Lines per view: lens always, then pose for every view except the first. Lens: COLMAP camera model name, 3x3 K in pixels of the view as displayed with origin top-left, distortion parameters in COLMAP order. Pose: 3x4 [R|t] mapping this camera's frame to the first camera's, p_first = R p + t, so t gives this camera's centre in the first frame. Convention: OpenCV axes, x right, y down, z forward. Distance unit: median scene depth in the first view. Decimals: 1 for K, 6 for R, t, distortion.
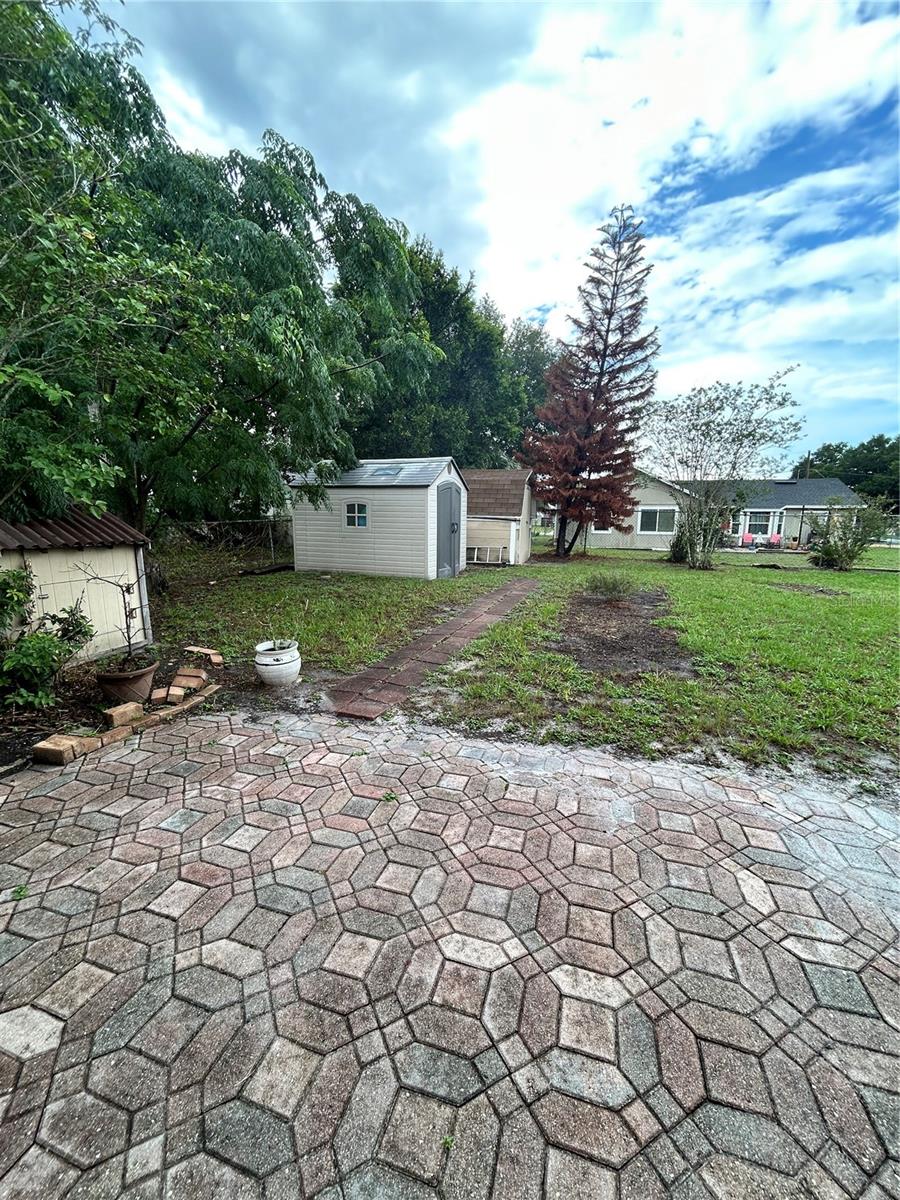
lens RADIAL K [[479.6, 0, 450.4], [0, 479.6, 602.2], [0, 0, 1]] dist [-0.001161, 0.000142]
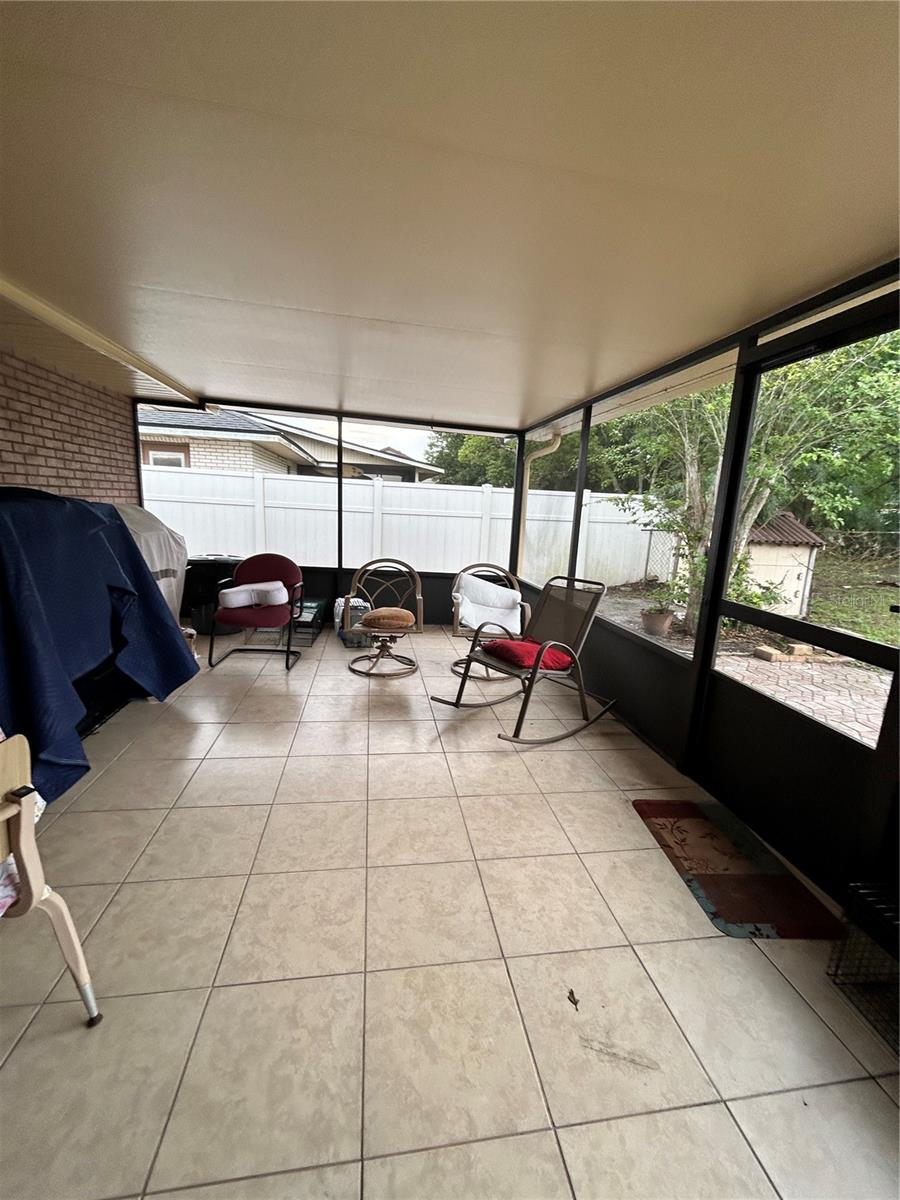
lens RADIAL K [[479.6, 0, 449.6], [0, 479.6, 597.9], [0, 0, 1]] dist [-0.001161, 0.000142]
pose [[0.441078, 0.180376, -0.879156, 0.158152], [-0.194078, 0.975586, 0.102790, 0.118035], [0.876233, 0.125287, 0.465316, -0.715803]]
